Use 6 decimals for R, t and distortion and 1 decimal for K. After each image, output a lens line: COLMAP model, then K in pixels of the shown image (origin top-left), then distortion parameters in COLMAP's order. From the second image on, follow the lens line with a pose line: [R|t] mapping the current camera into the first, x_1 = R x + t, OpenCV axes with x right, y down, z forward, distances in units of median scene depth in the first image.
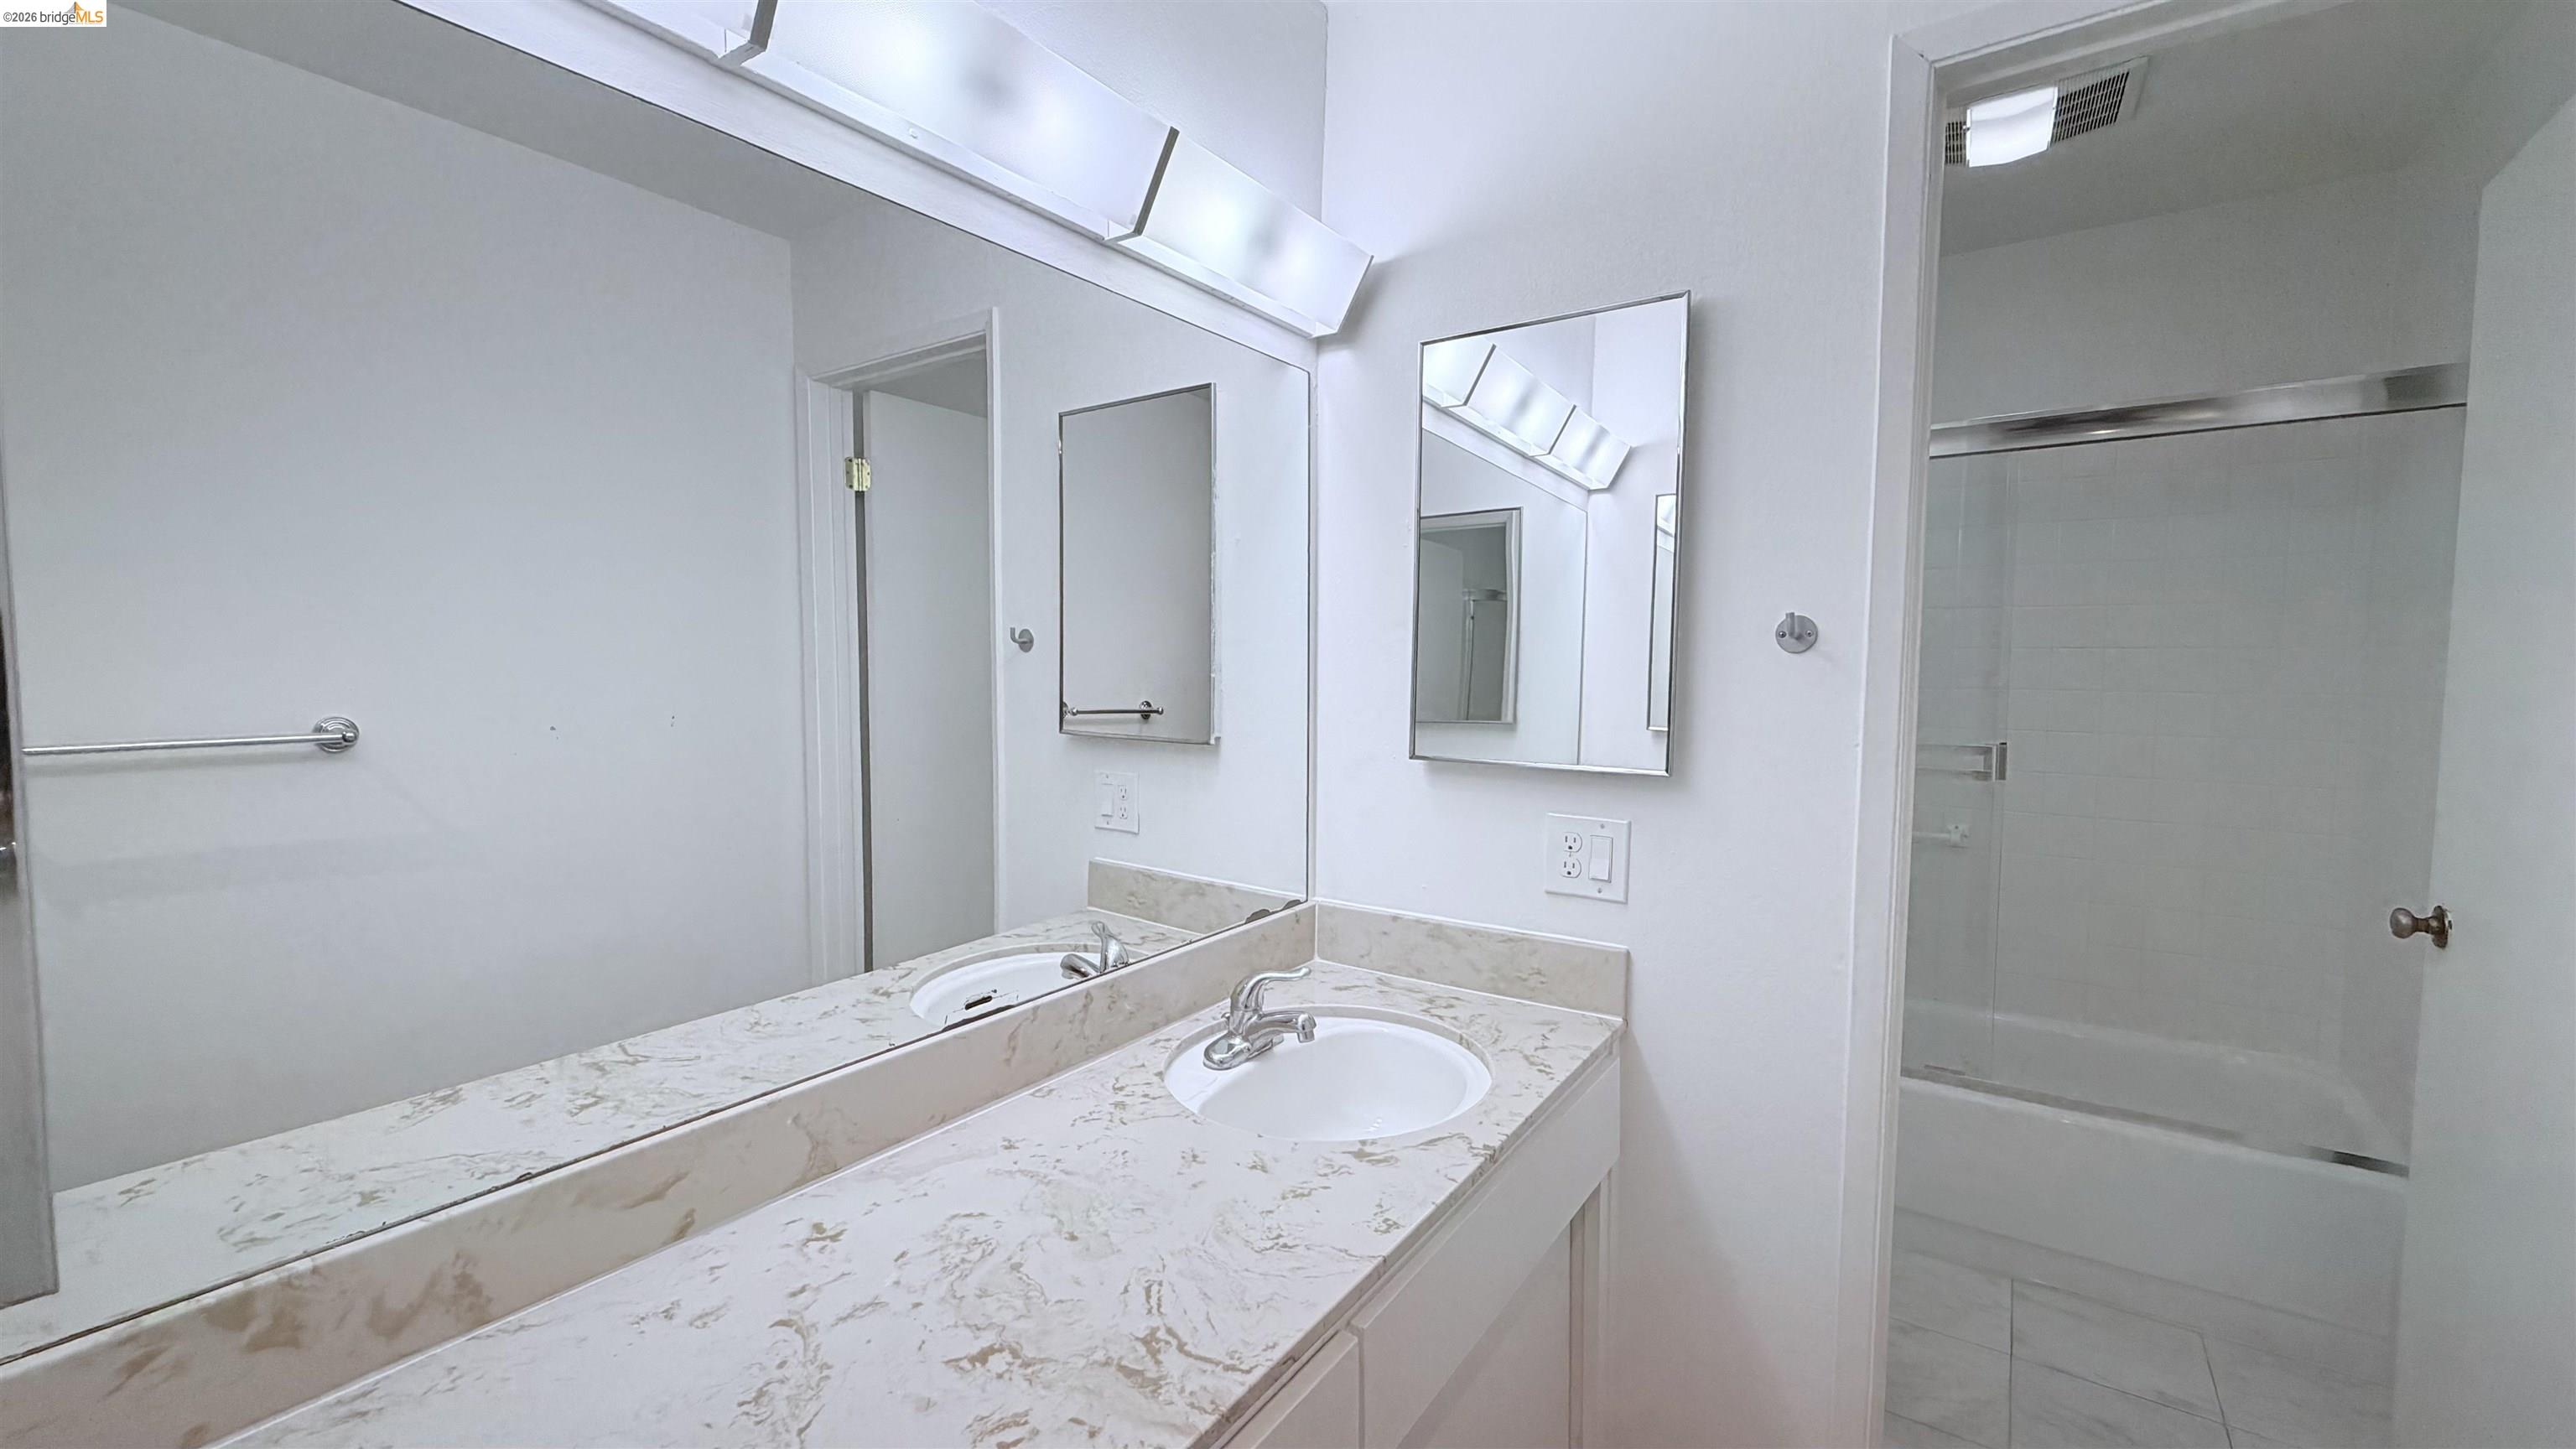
lens RADIAL K [[1016.8, 0, 1282.3], [0, 1016.8, 726.0], [0, 0, 1]] dist [-0.000202, 0.000279]
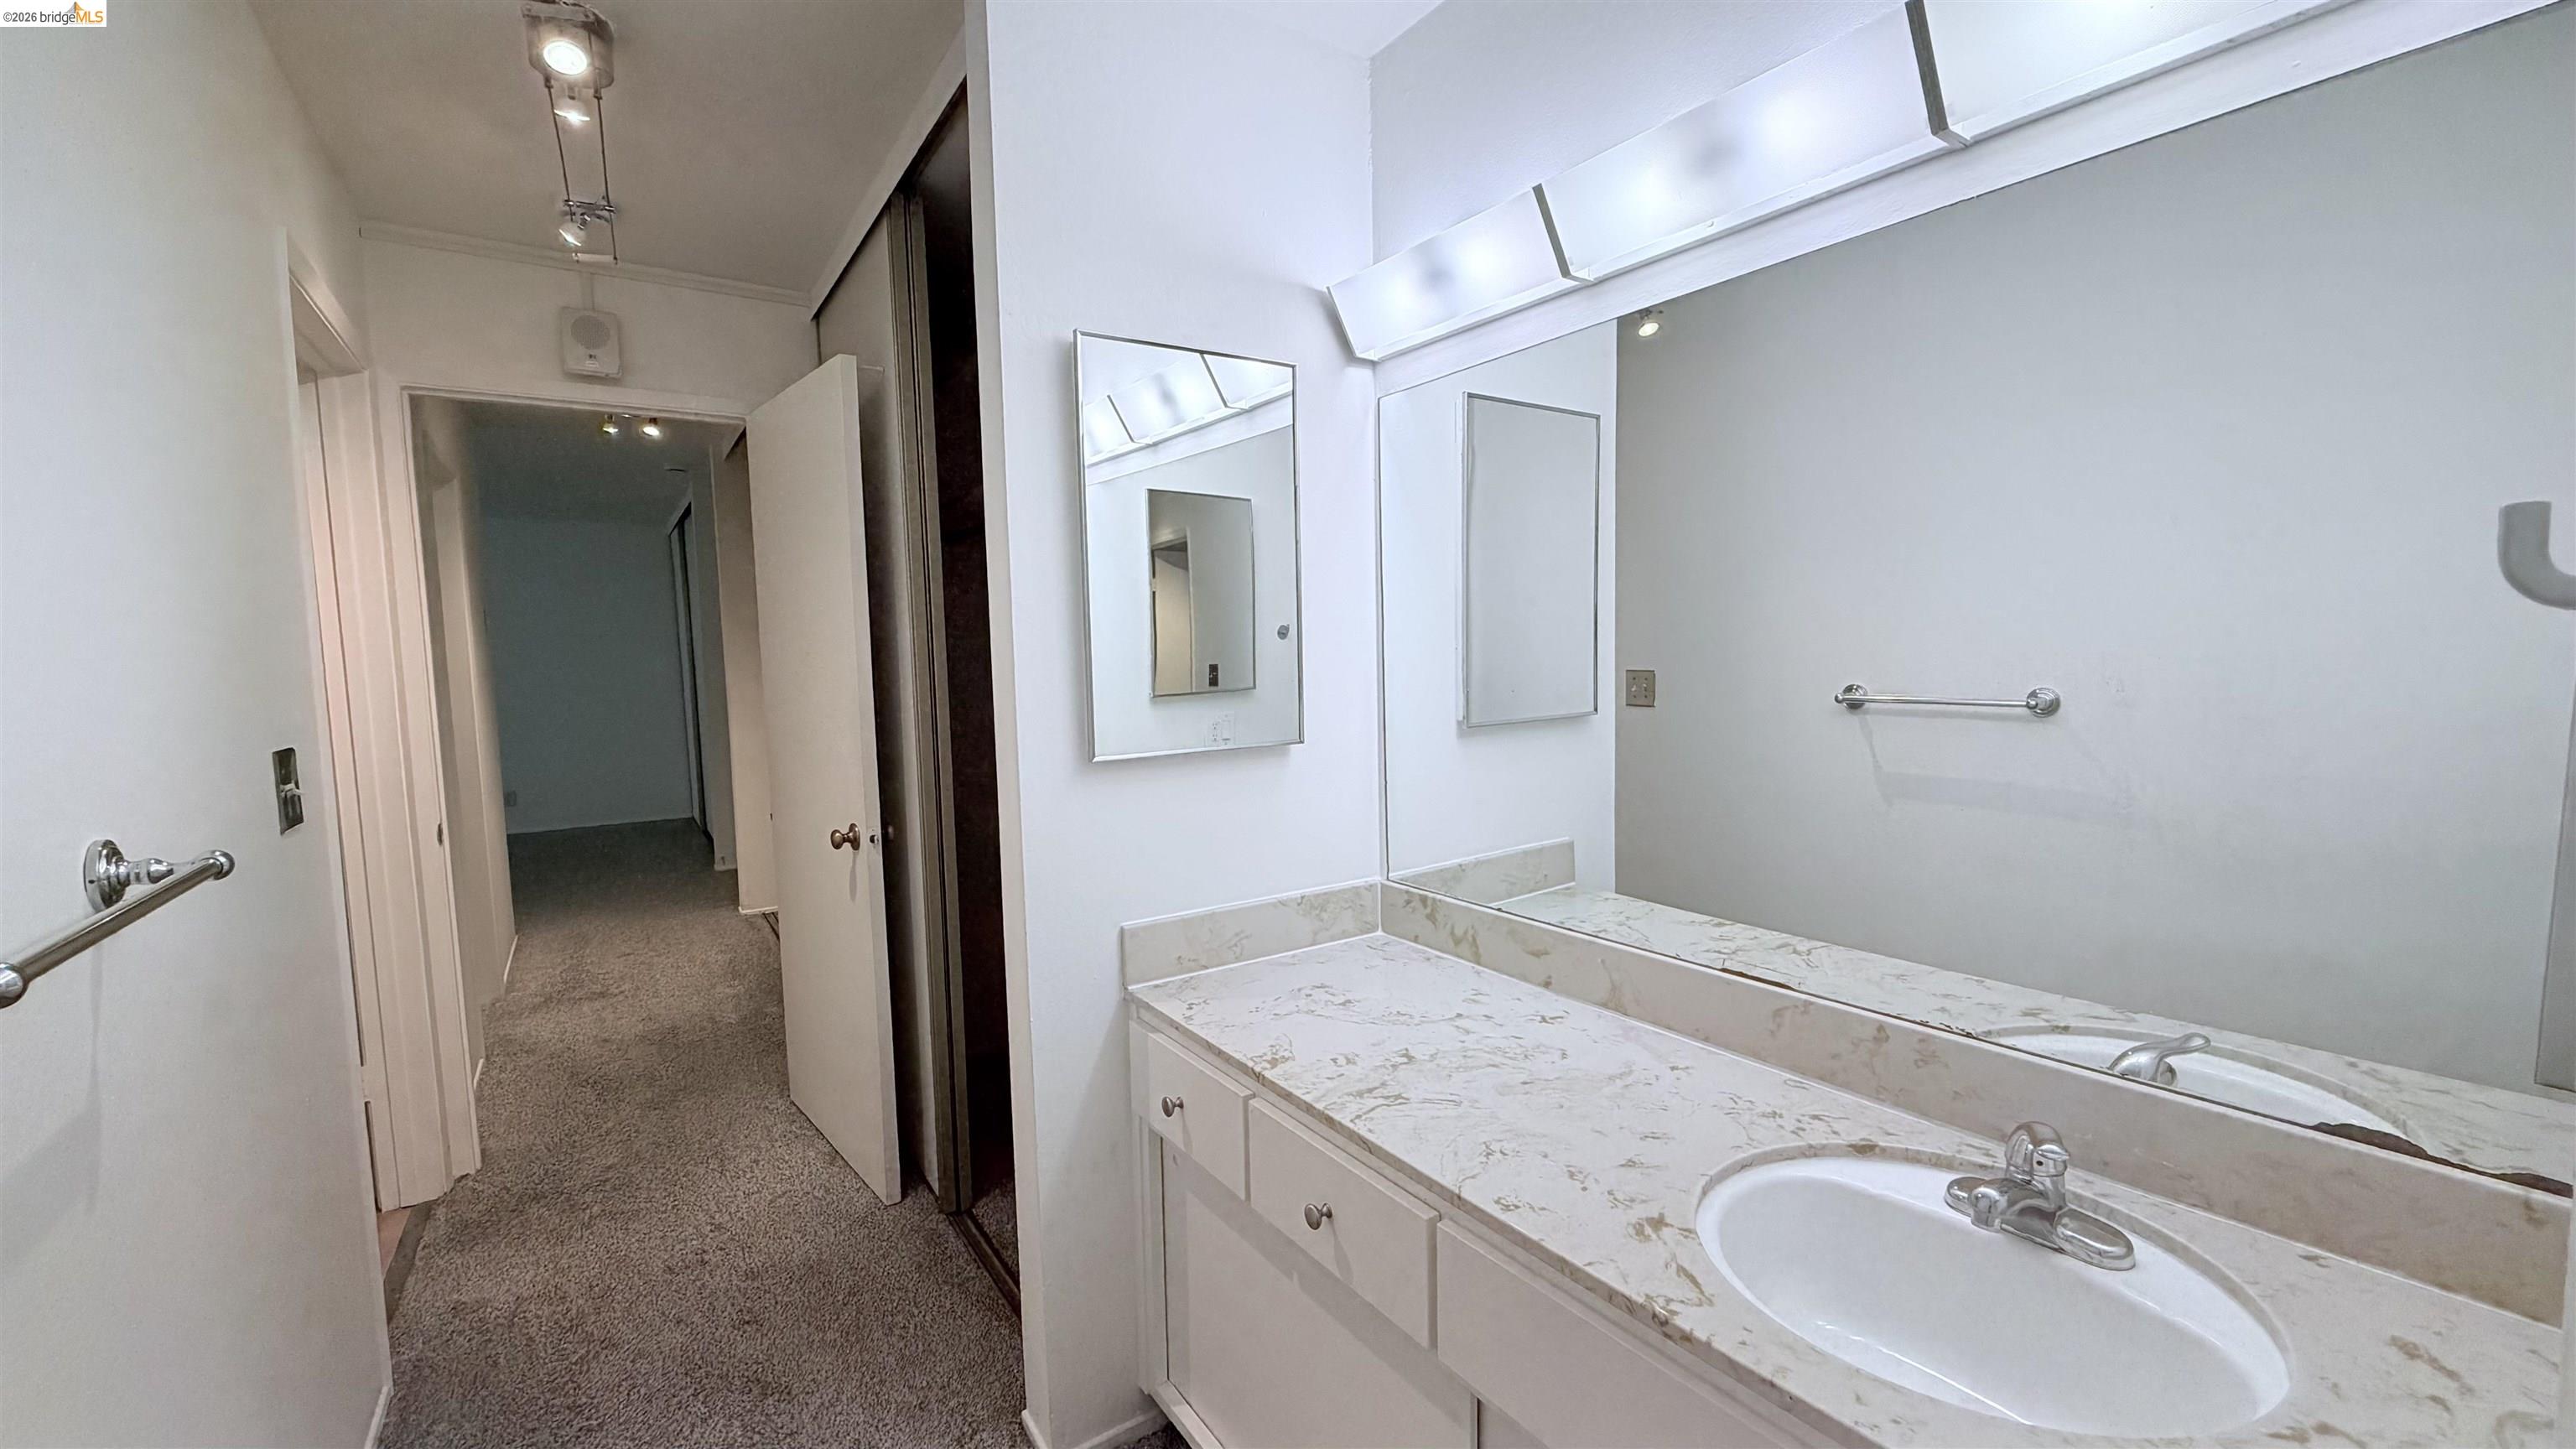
lens RADIAL K [[1016.8, 0, 1272.8], [0, 1016.8, 740.0], [0, 0, 1]] dist [-0.000202, 0.000279]
pose [[-0.358254, 0.090053, -0.929271, 0.702989], [-0.040853, 0.992872, 0.111965, -0.056530], [0.932730, 0.078075, -0.352021, 0.696298]]
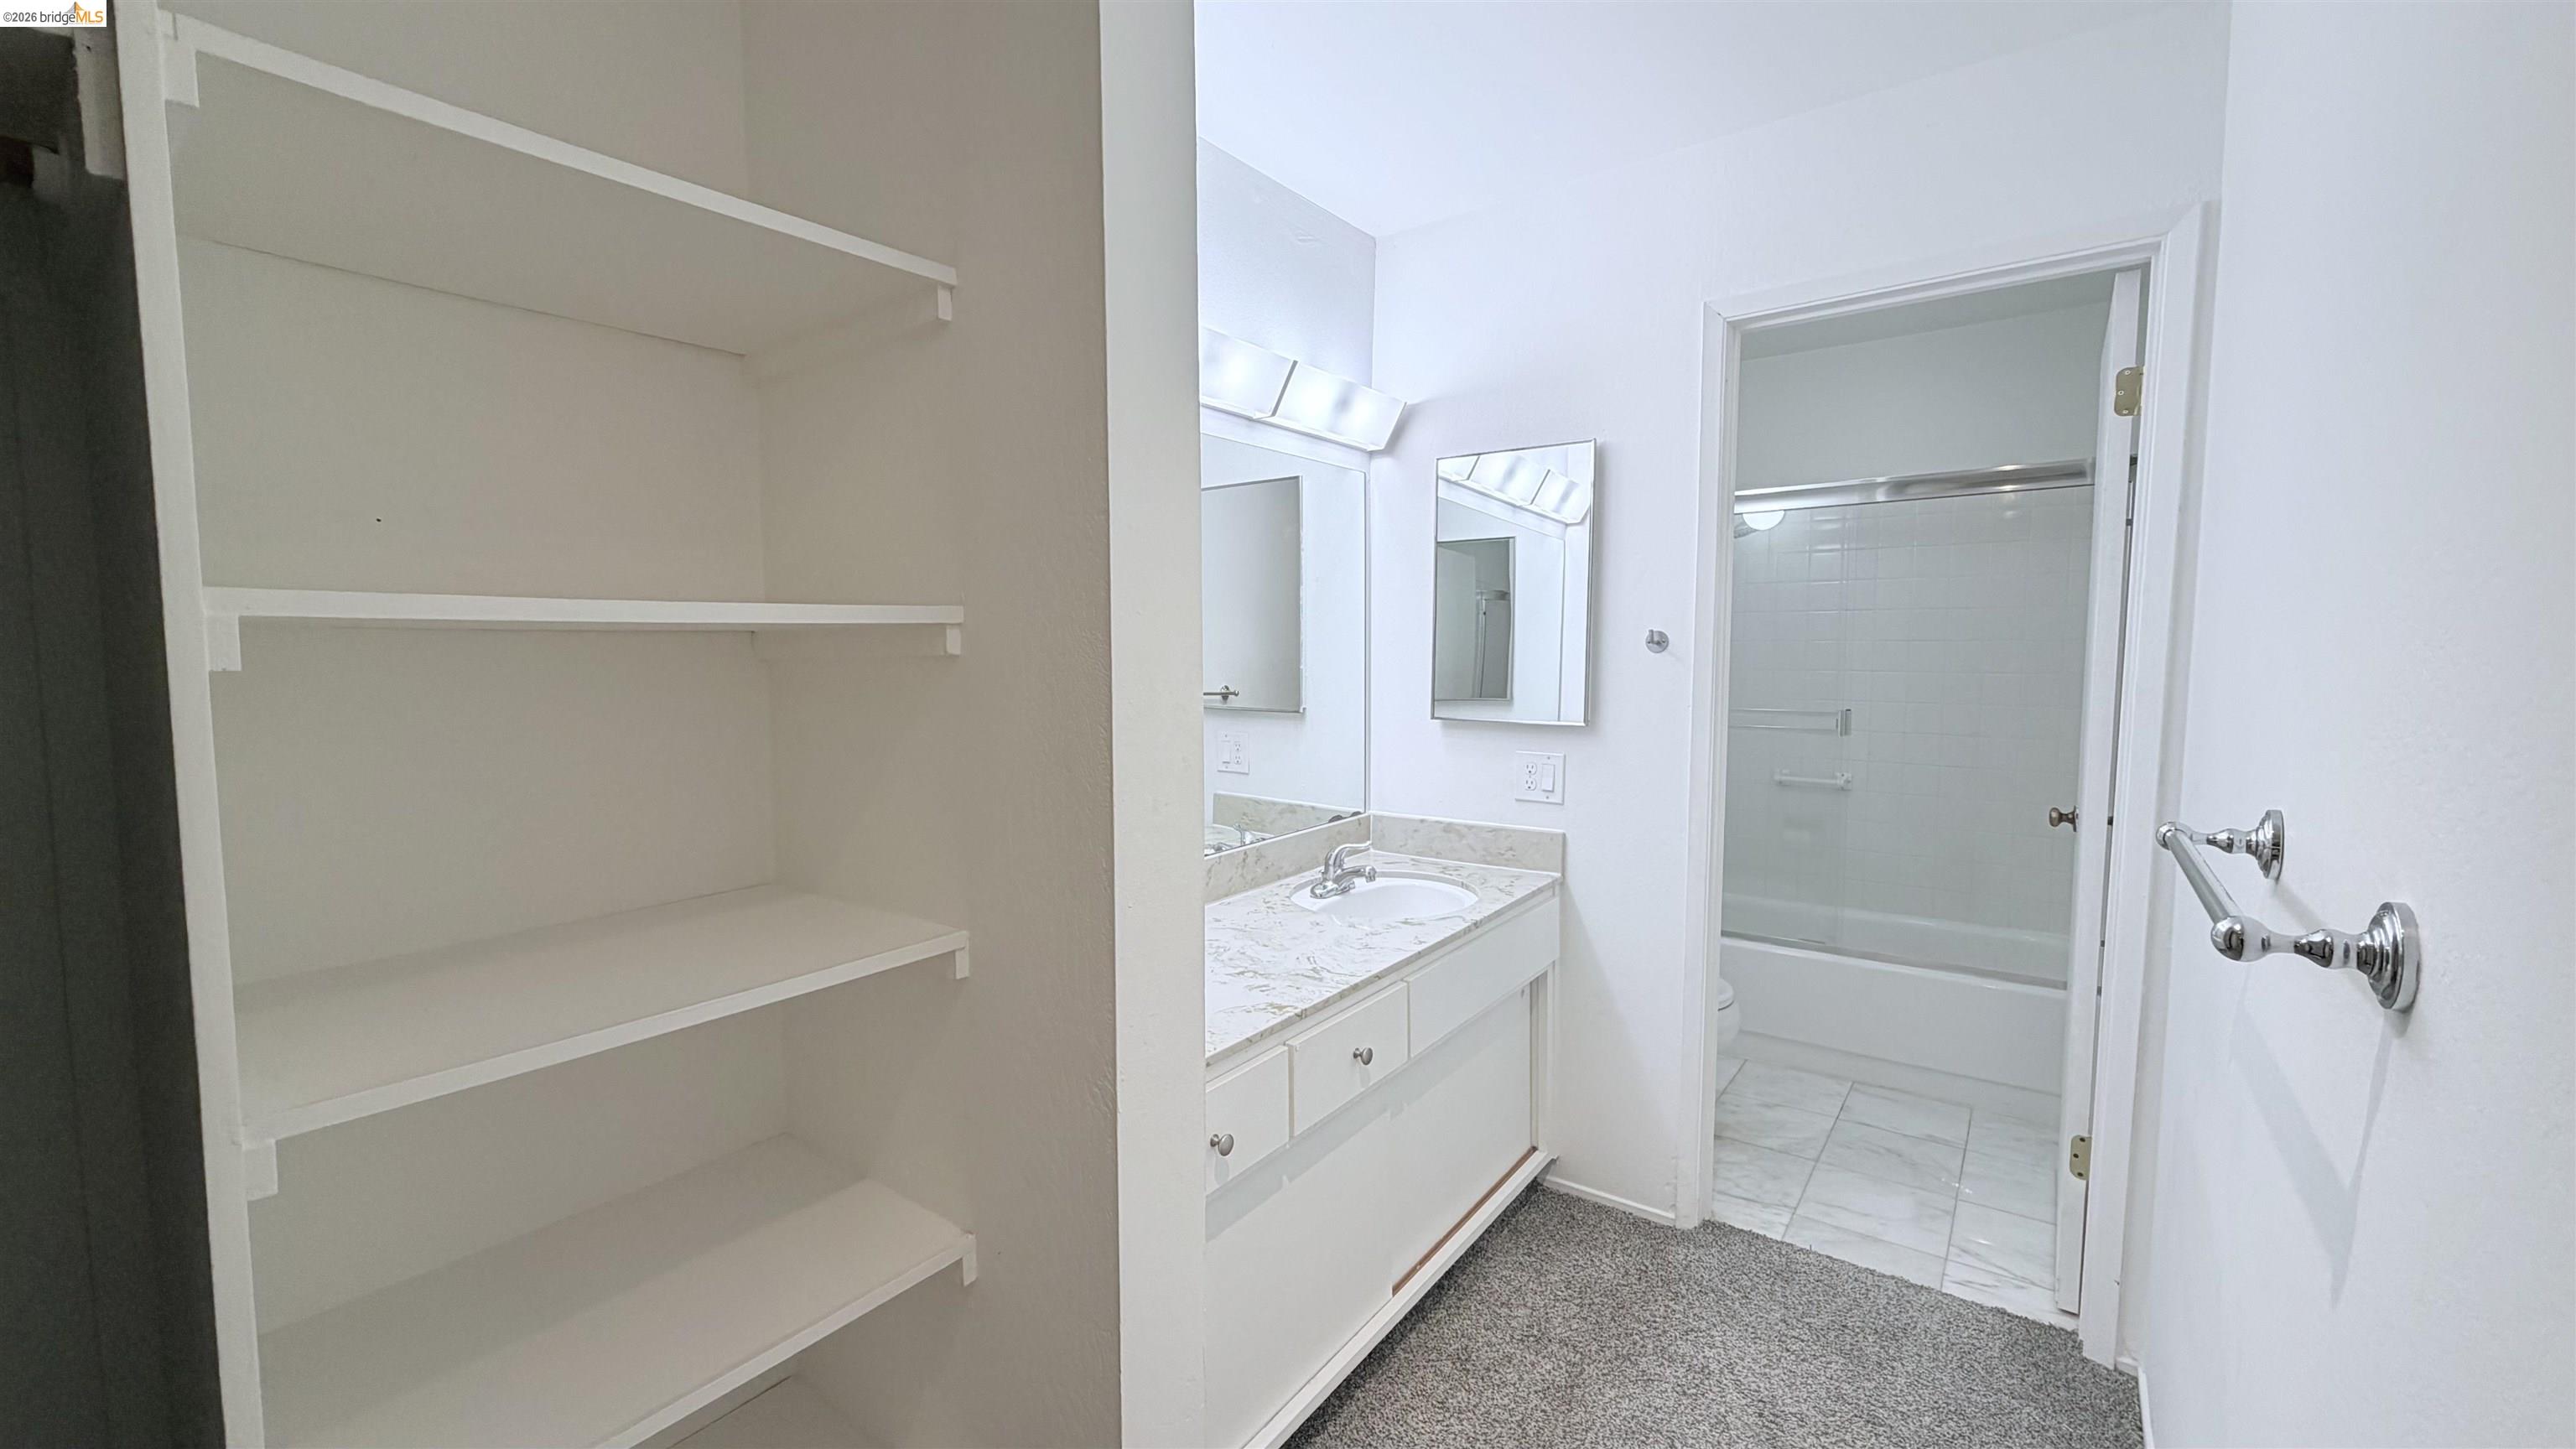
lens RADIAL K [[1016.8, 0, 1280.8], [0, 1016.8, 721.5], [0, 0, 1]] dist [-0.000202, 0.000279]
pose [[0.999697, -0.006549, -0.023742, -0.076819], [0.006764, 0.999937, 0.008962, 0.021898], [0.023682, -0.009120, 0.999678, -0.637486]]
